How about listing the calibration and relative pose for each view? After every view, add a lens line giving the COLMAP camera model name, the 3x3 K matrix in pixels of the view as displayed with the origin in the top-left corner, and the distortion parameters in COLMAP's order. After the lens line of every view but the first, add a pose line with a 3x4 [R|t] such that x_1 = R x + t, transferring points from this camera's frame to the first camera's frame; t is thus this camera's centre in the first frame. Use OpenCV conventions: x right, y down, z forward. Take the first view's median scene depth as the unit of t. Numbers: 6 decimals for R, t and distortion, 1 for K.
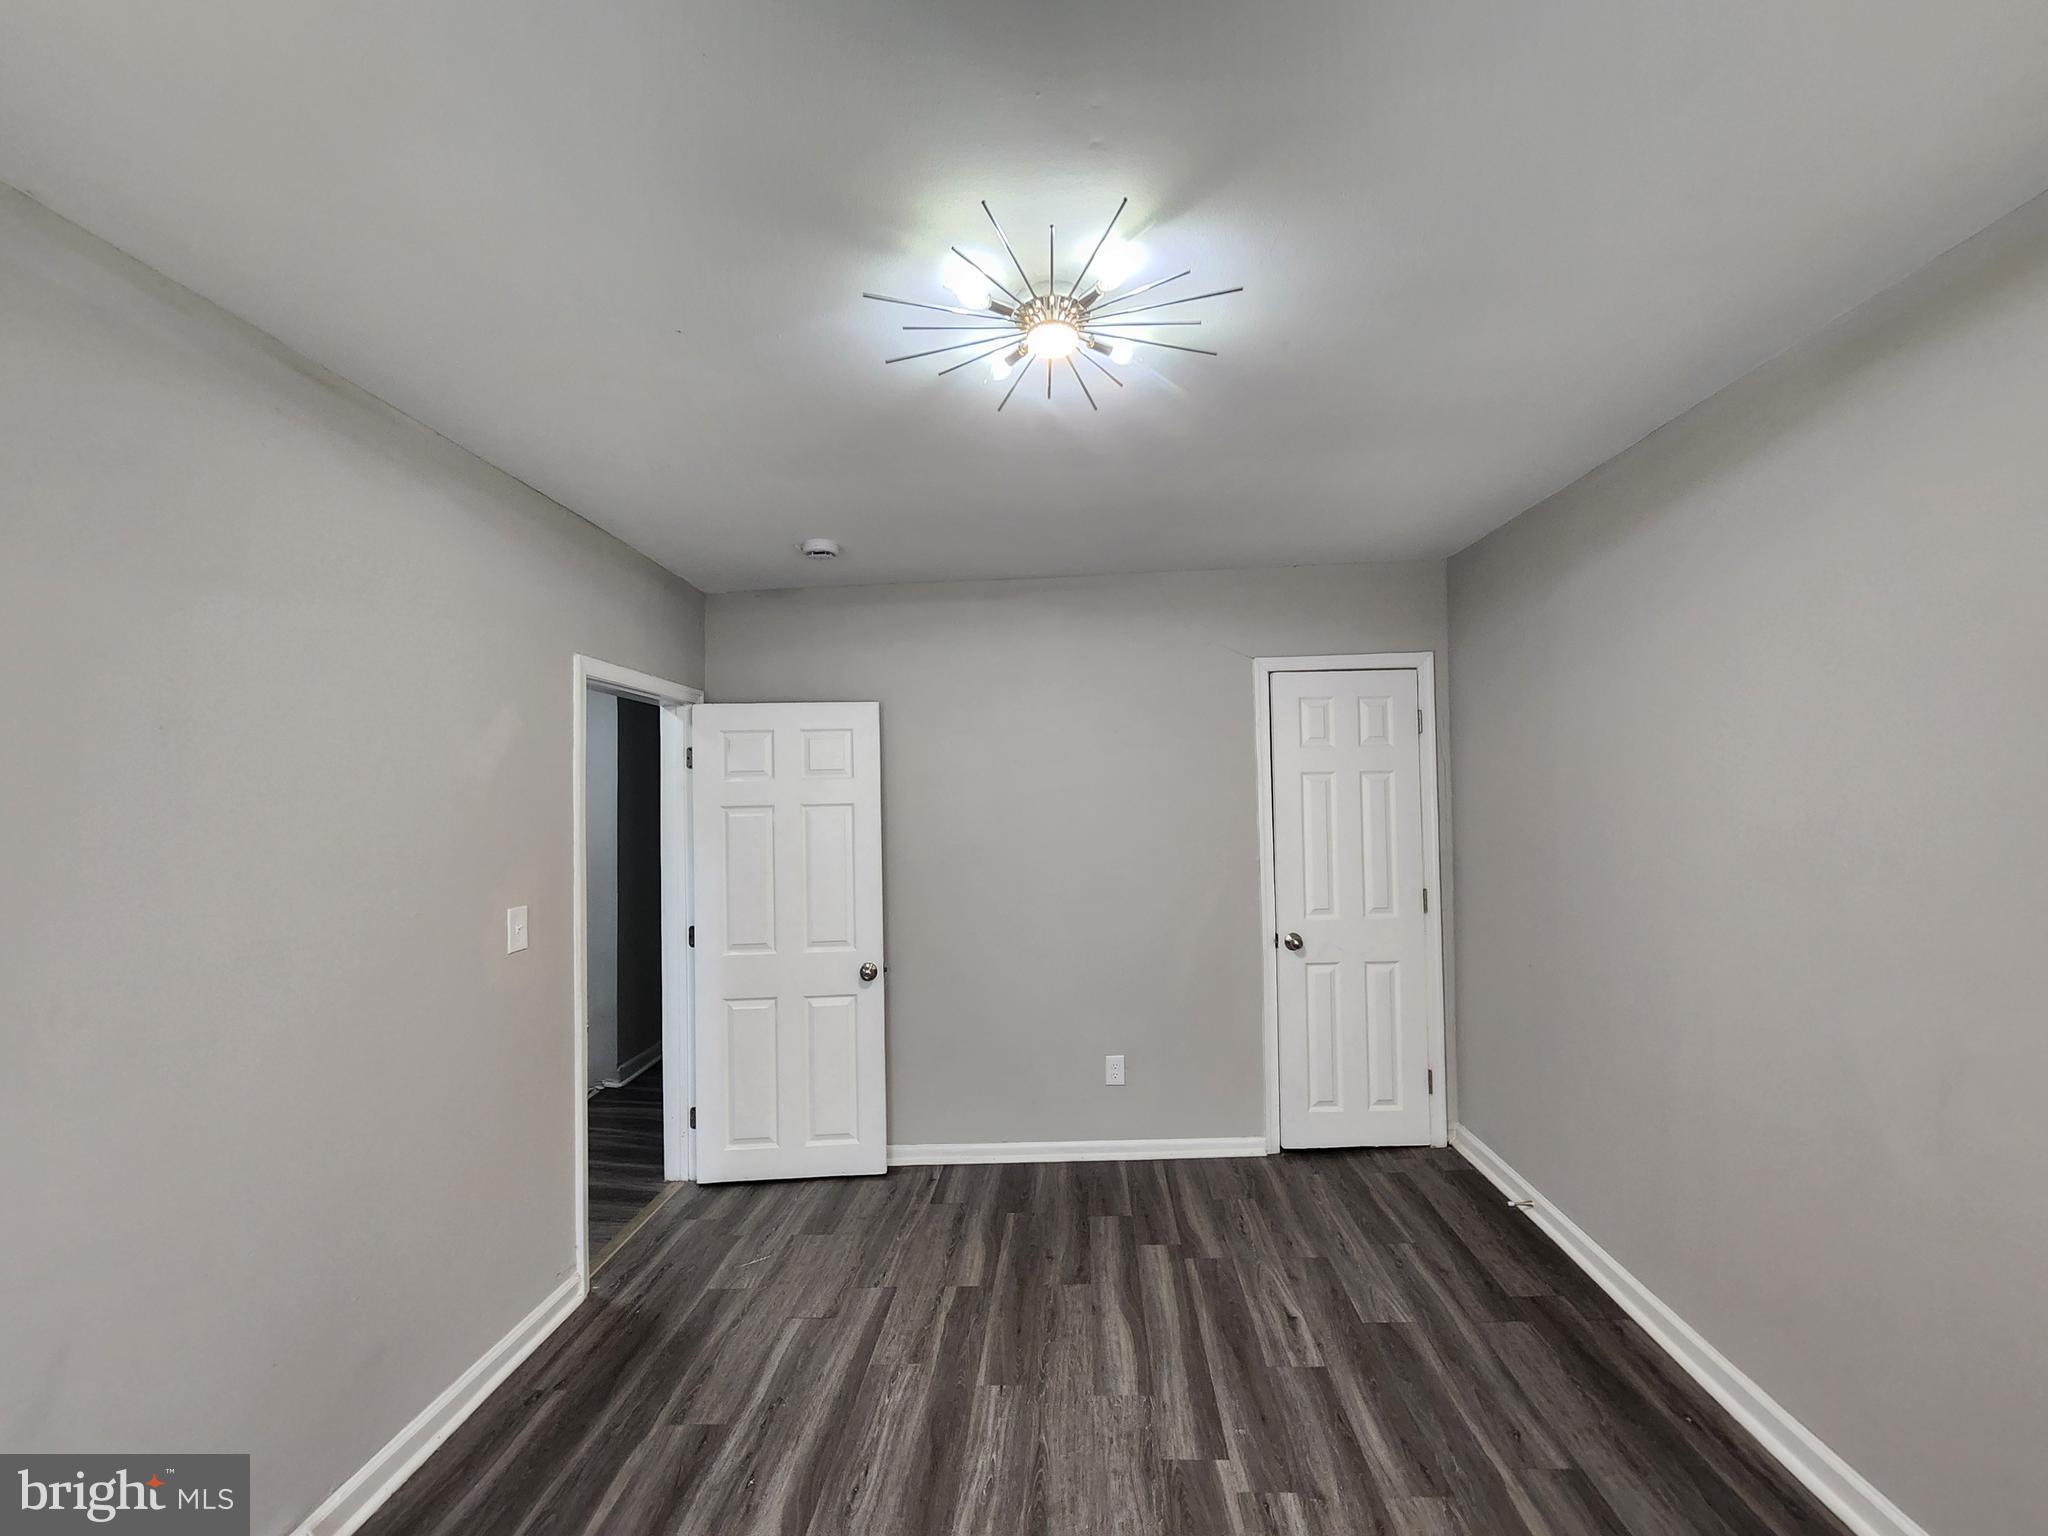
lens RADIAL K [[839.6, 0, 1024.5], [0, 839.6, 766.1], [0, 0, 1]] dist [0.003826, 0.001178]
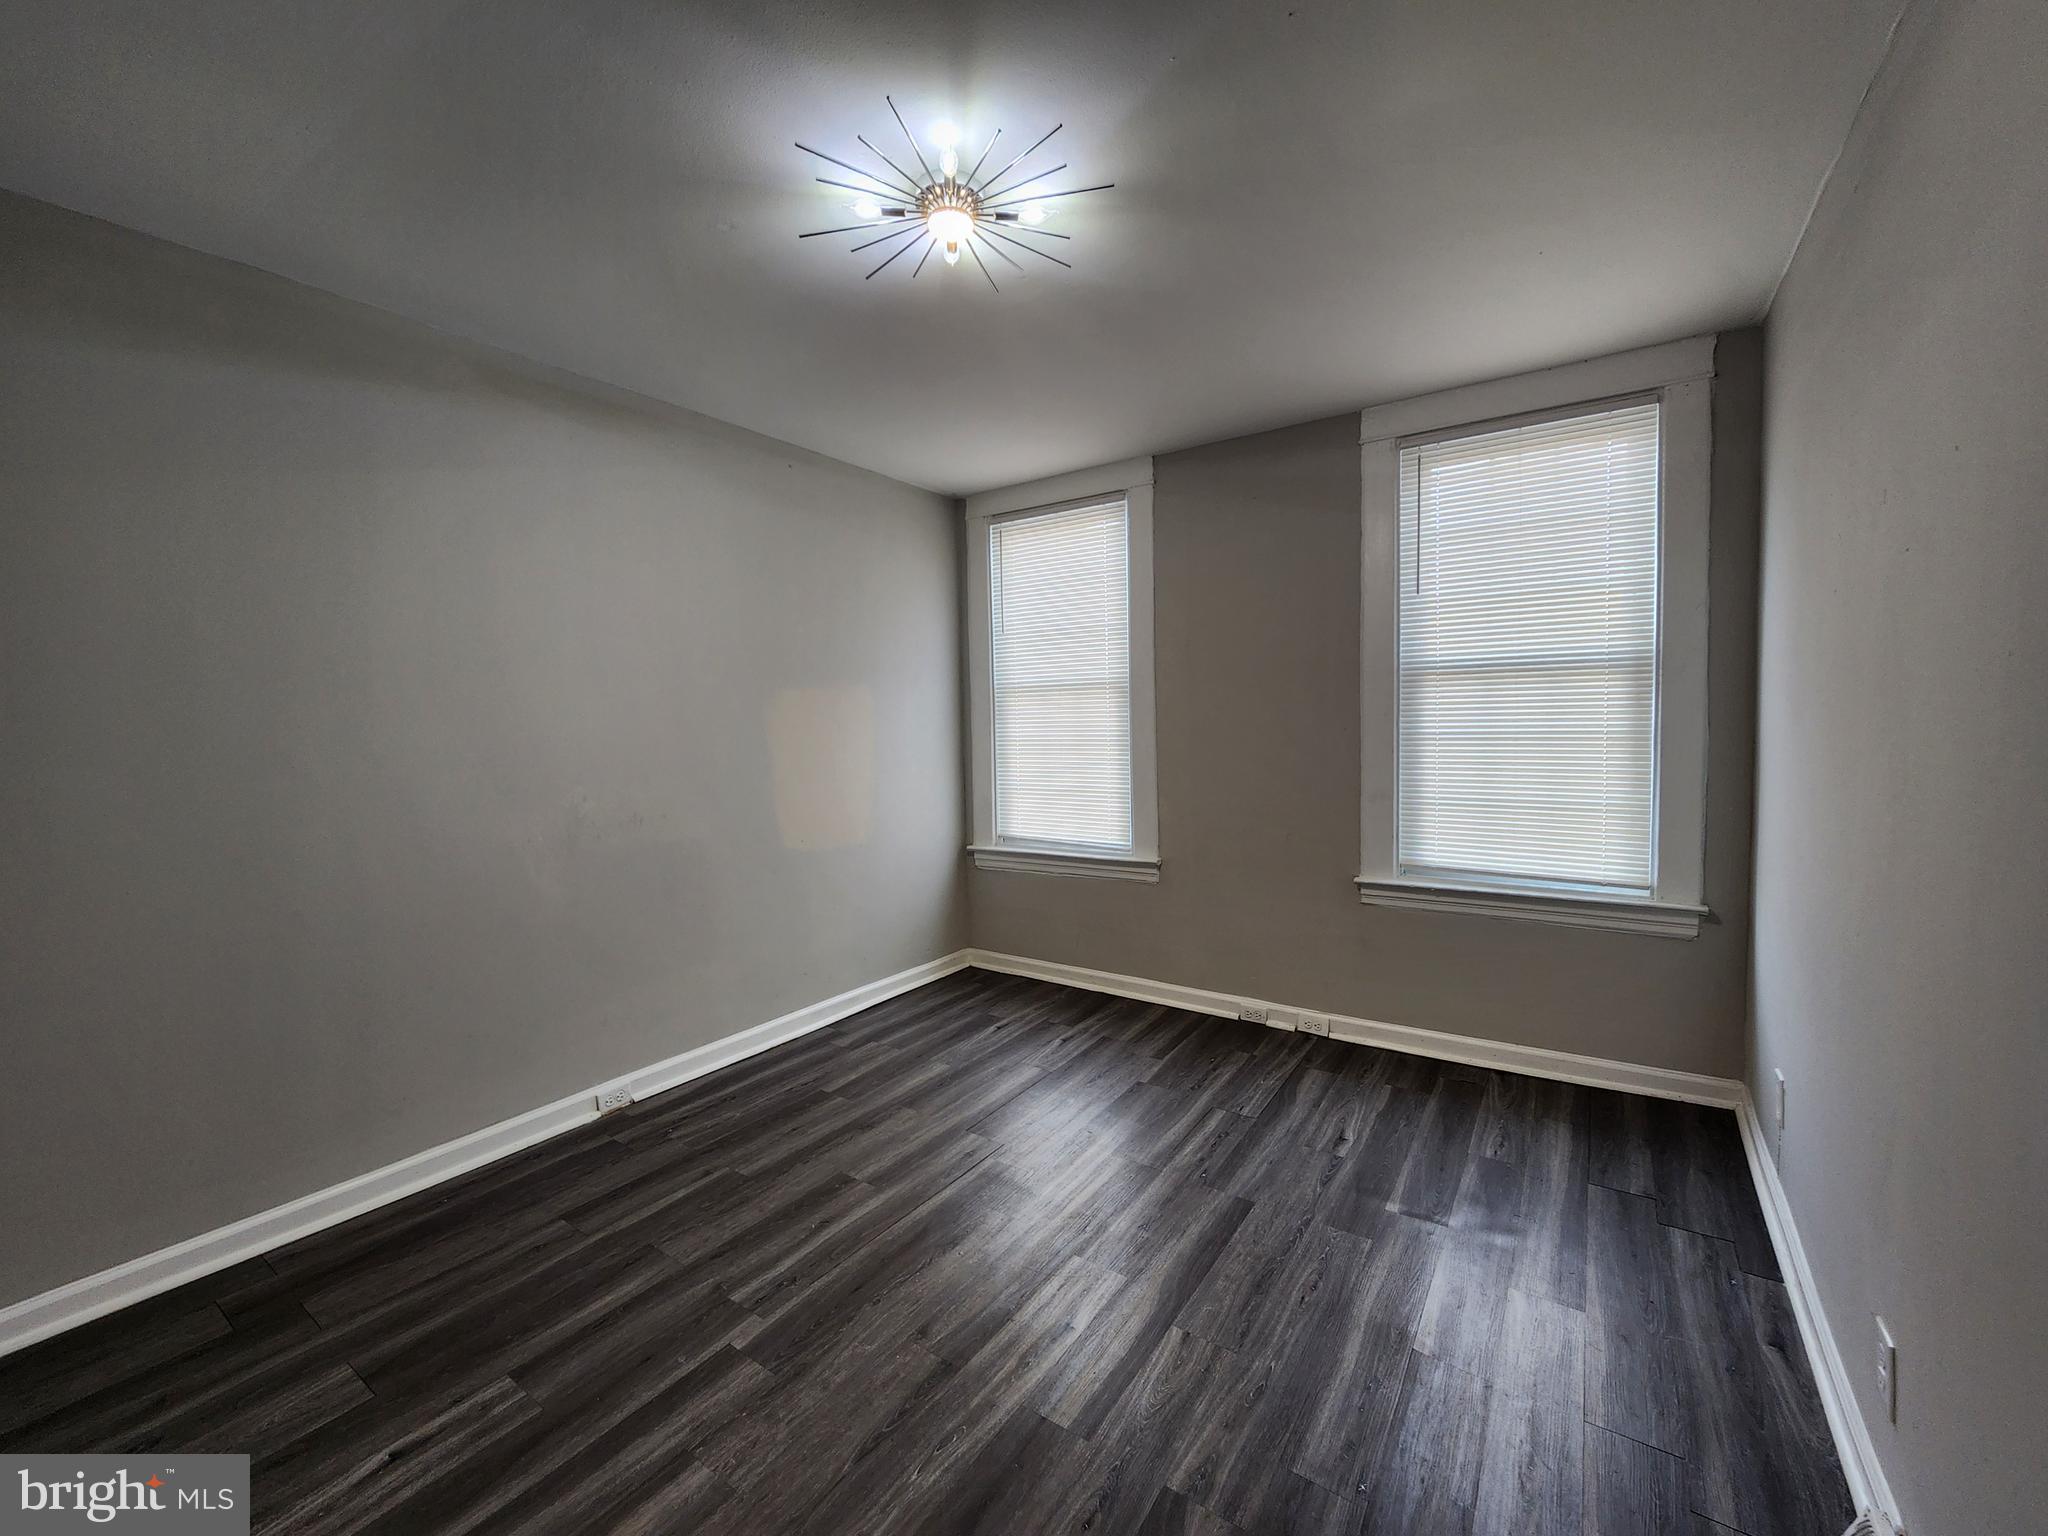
lens RADIAL K [[839.6, 0, 1027.1], [0, 839.6, 768.9], [0, 0, 1]] dist [0.003826, 0.001178]
pose [[-0.857002, 0.000952, 0.515312, -0.469322], [0.016164, 0.999556, 0.025035, 0.139983], [-0.515059, 0.029785, -0.856637, 1.426269]]
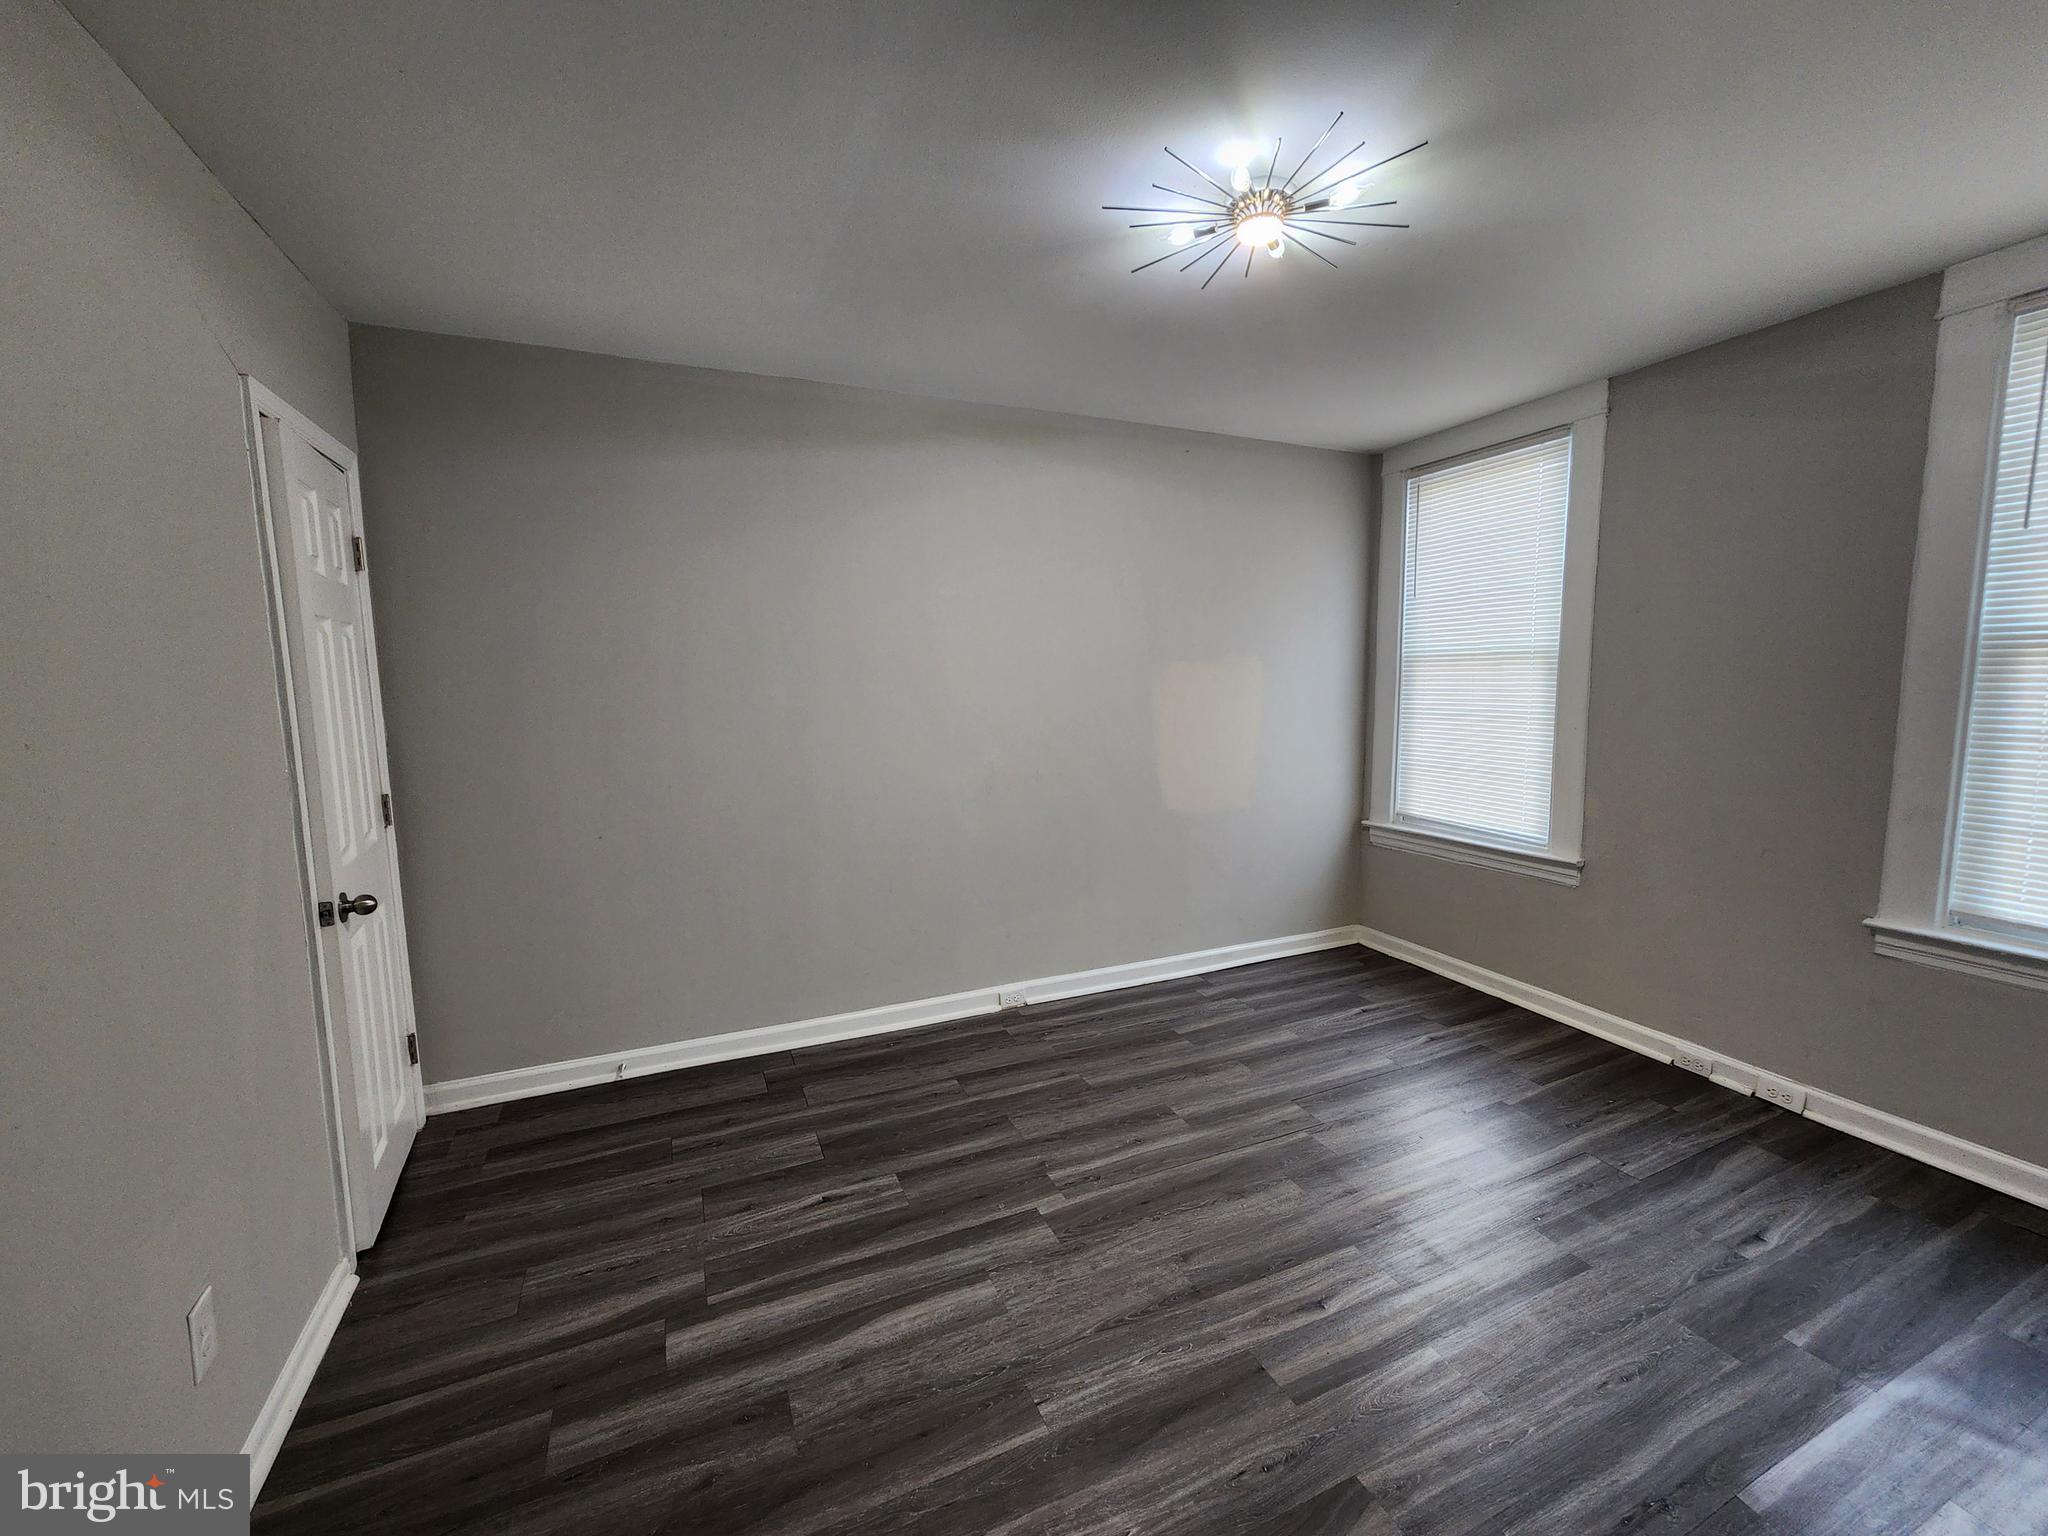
lens RADIAL K [[839.6, 0, 1038.2], [0, 839.6, 765.5], [0, 0, 1]] dist [0.003826, 0.001178]
pose [[-0.461541, -0.076365, 0.883826, -0.667274], [-0.006911, 0.996567, 0.082497, 0.091773], [-0.887092, 0.031968, -0.460484, 1.341733]]
